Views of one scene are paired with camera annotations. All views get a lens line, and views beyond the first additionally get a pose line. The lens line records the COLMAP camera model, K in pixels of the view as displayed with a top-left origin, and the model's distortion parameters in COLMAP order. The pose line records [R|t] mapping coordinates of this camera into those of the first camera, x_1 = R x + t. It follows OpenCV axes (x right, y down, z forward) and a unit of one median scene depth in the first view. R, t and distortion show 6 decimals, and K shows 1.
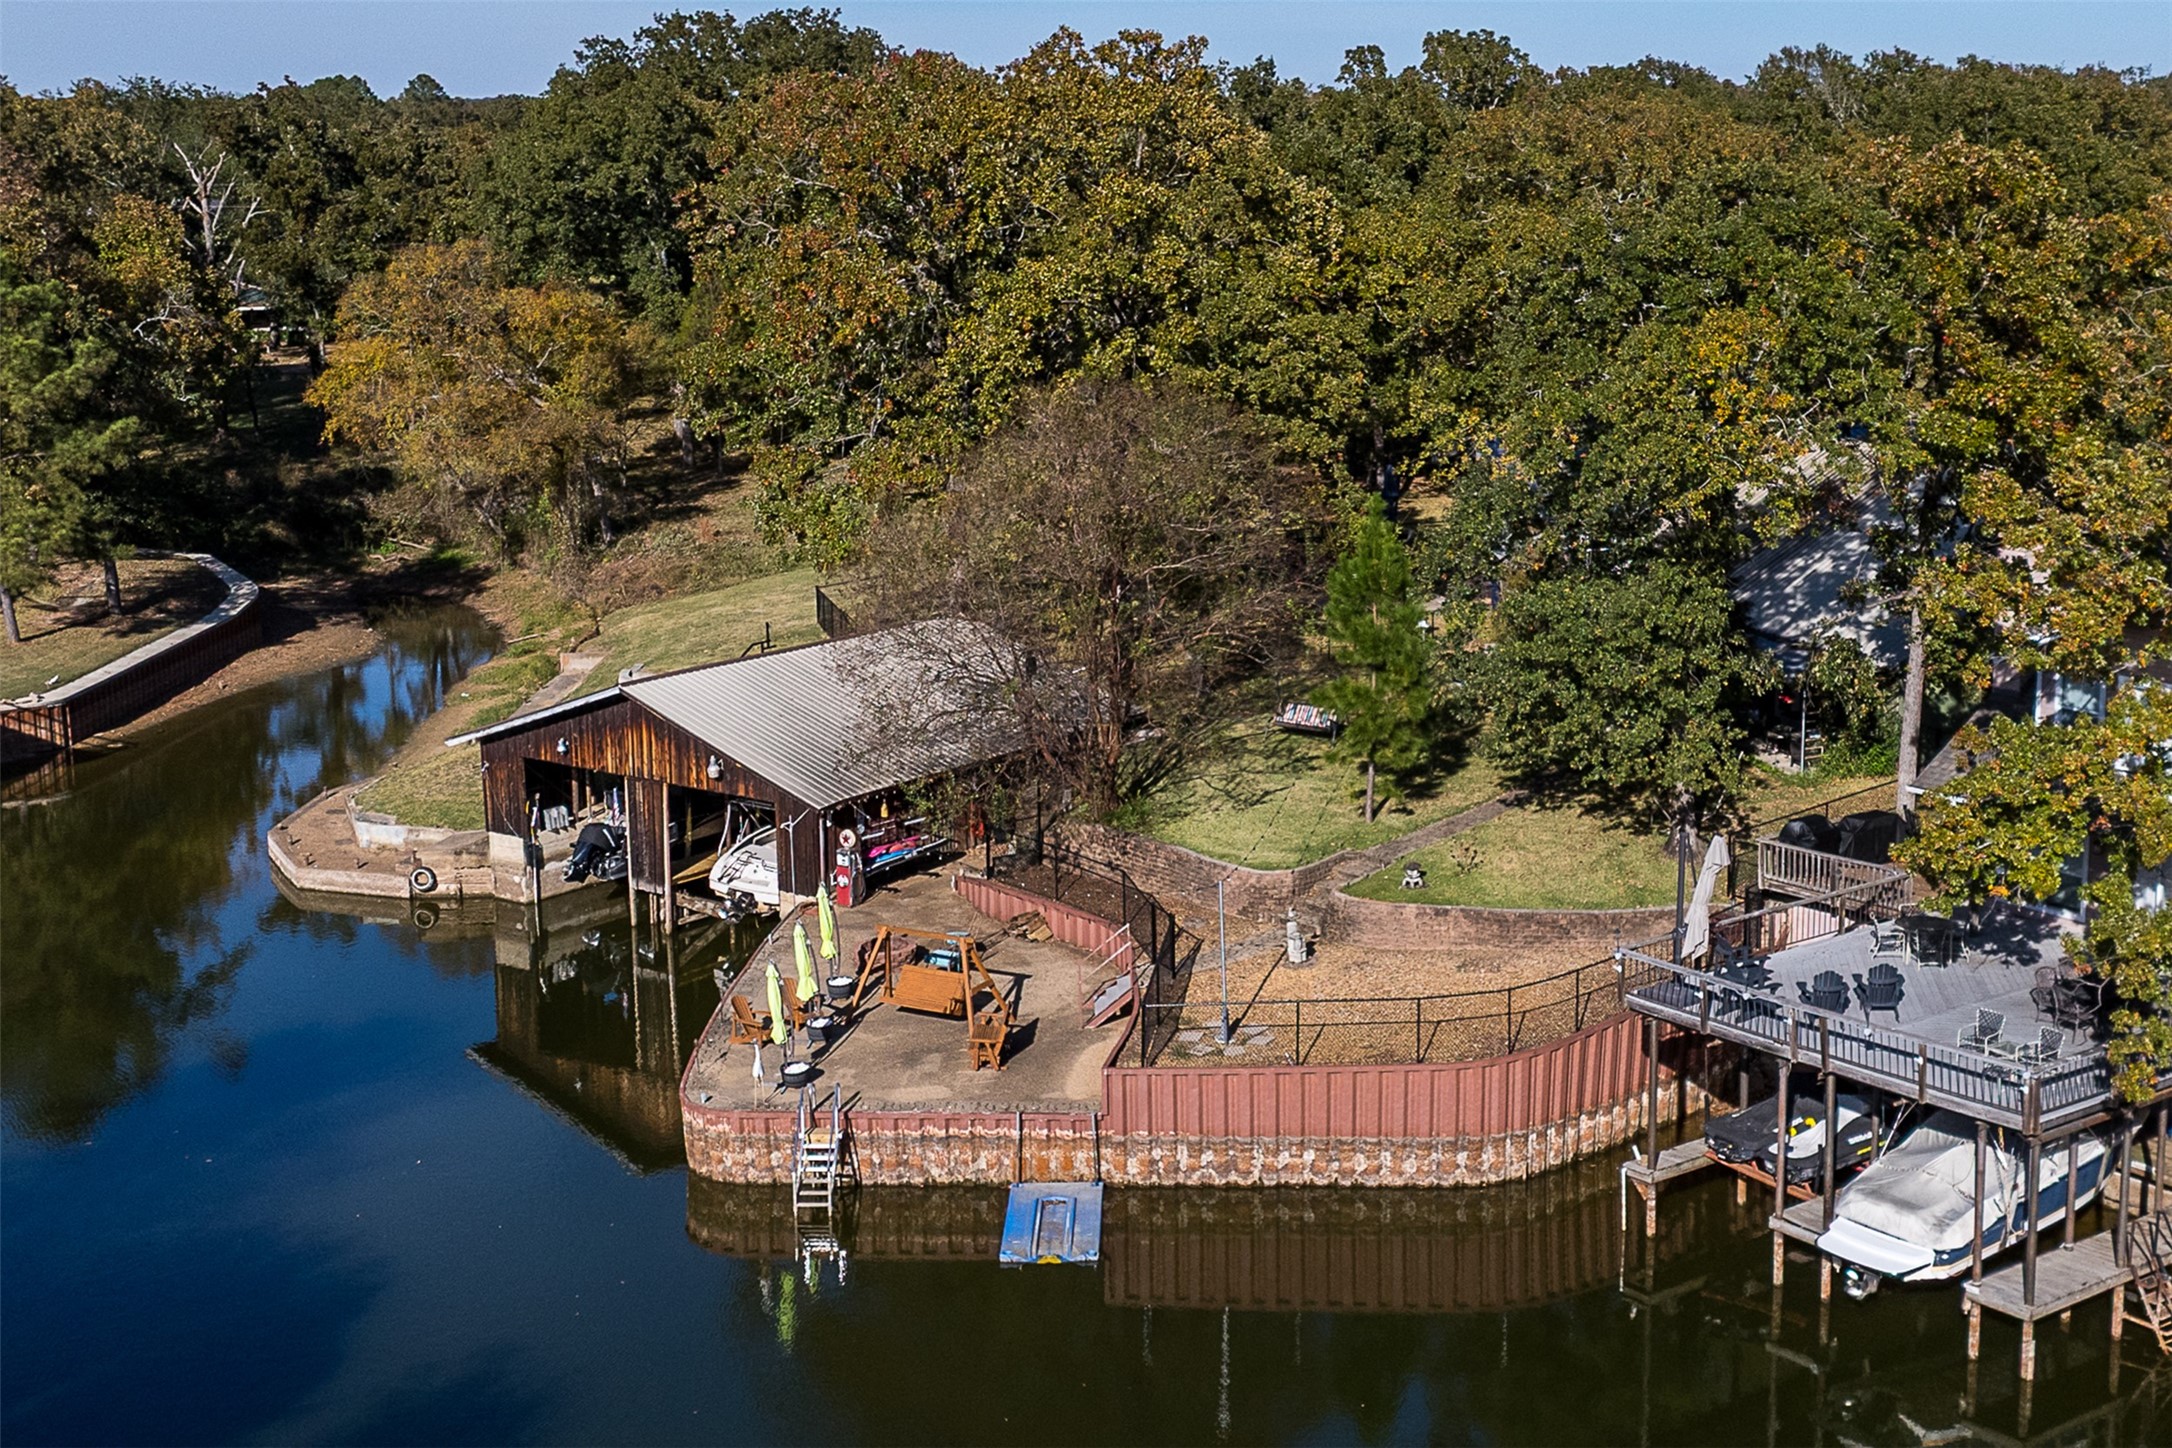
lens RADIAL K [[1554.1, 0, 1086.0], [0, 1554.1, 724.0], [0, 0, 1]] dist [0.001425, 0.000206]
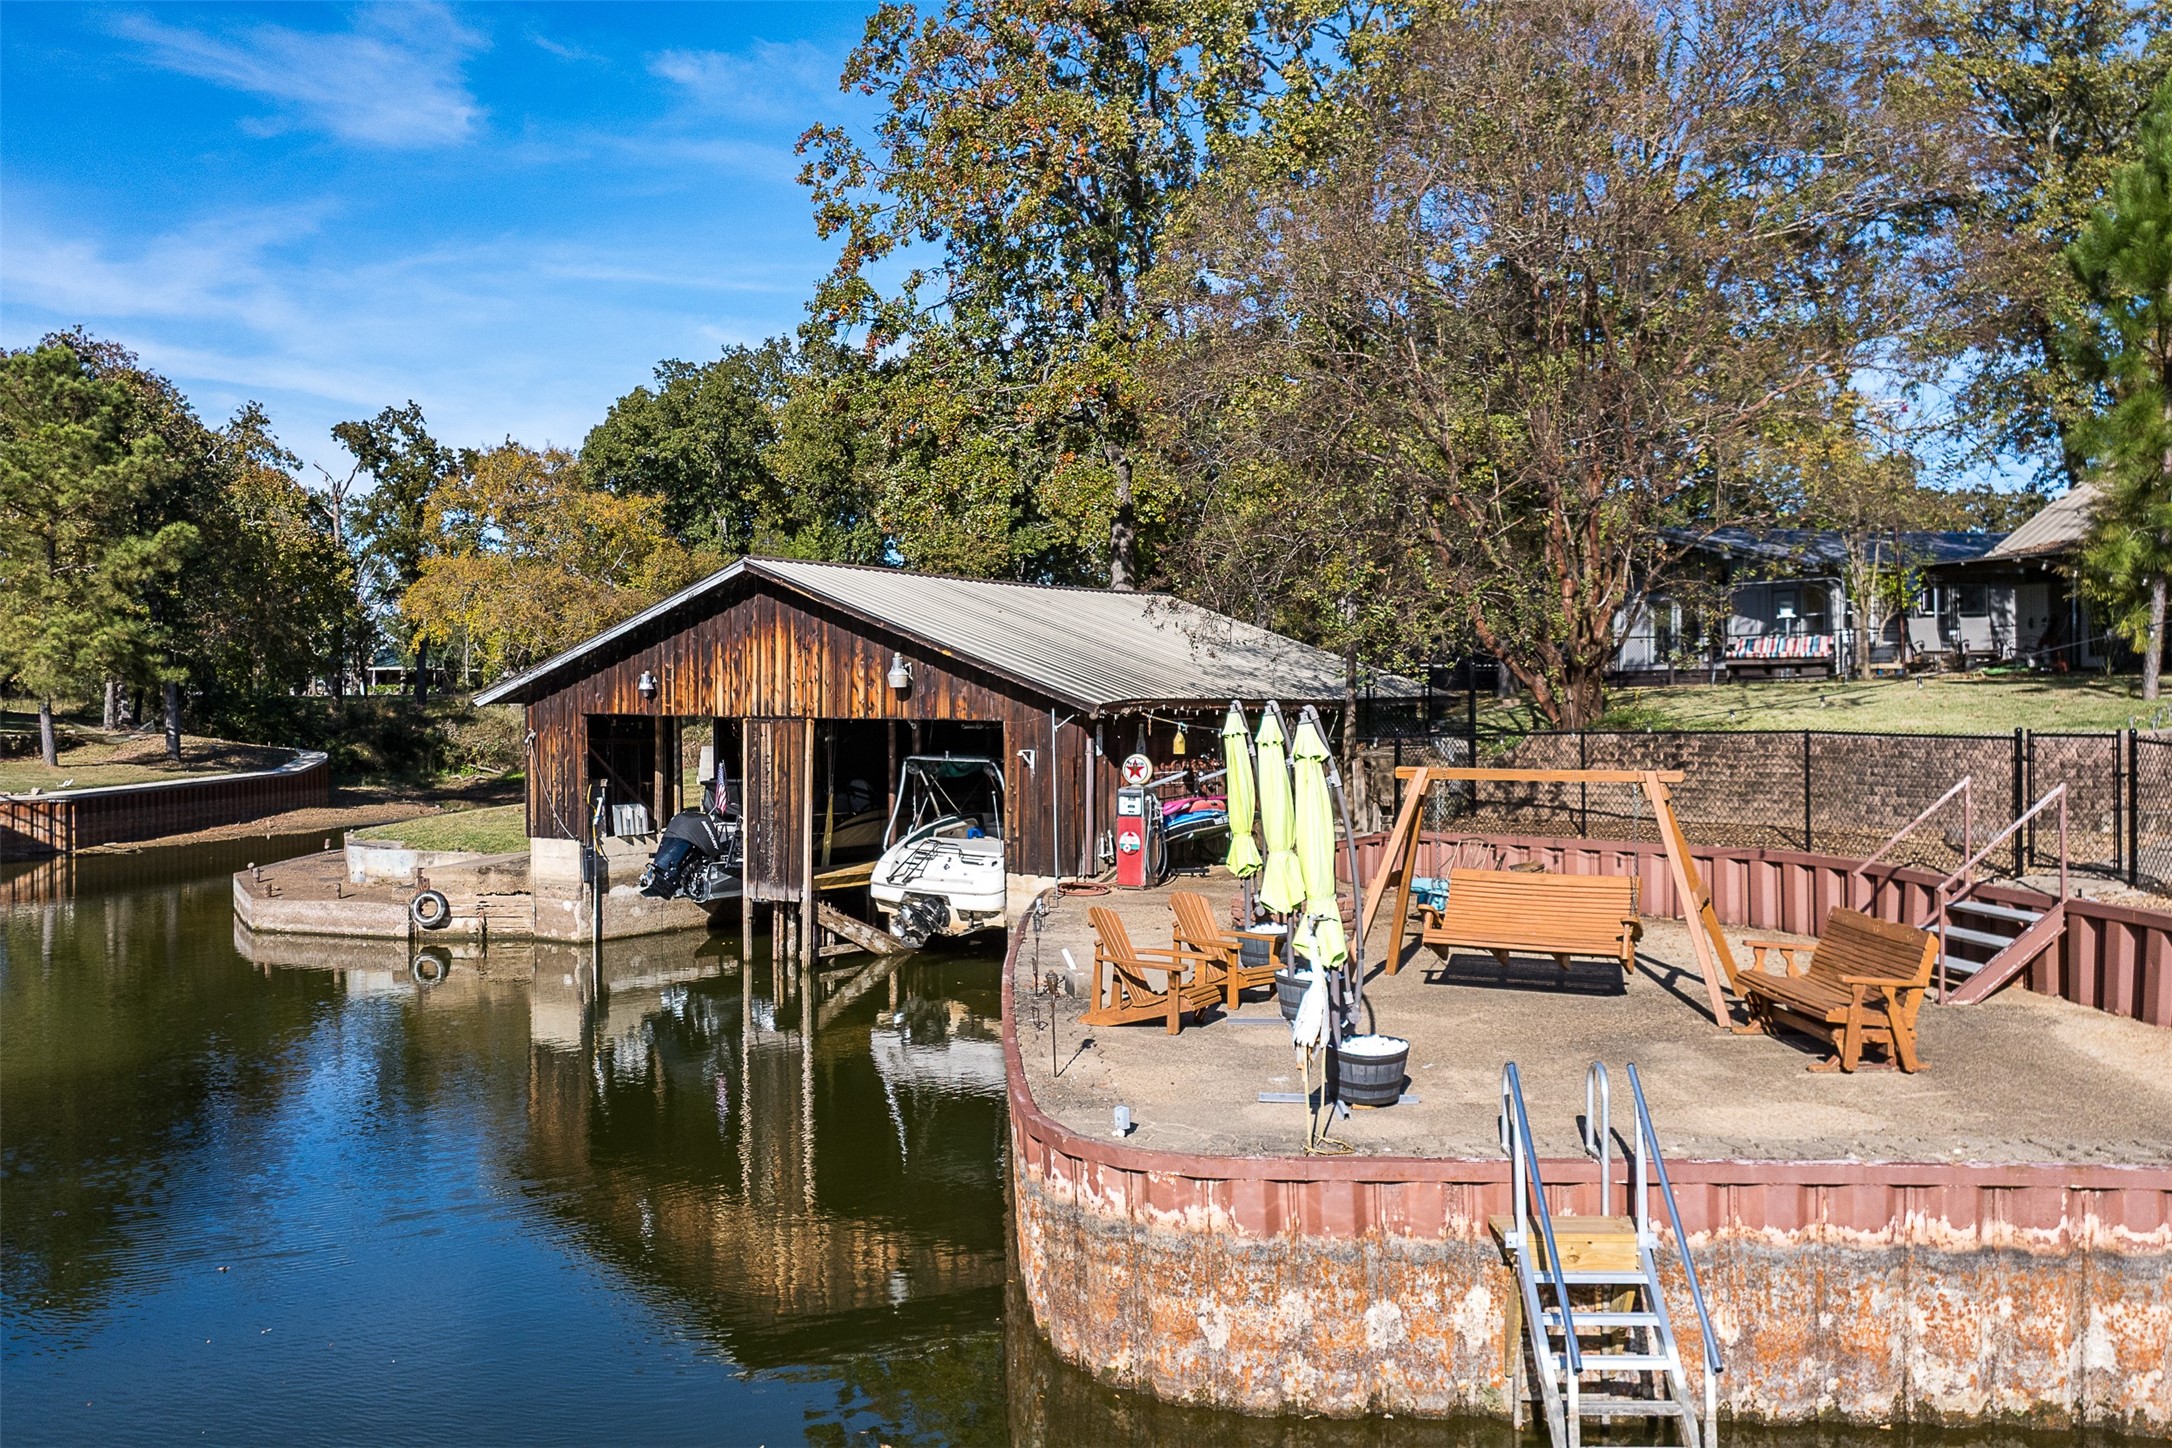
lens RADIAL K [[1486.5, 0, 1086.0], [0, 1486.5, 724.0], [0, 0, 1]] dist [-0.004803, -0.004930]
pose [[0.999727, 0.000850, -0.023356, -0.137768], [-0.003929, 0.991228, -0.132102, 0.112320], [0.023039, 0.132158, 0.990961, 0.387619]]
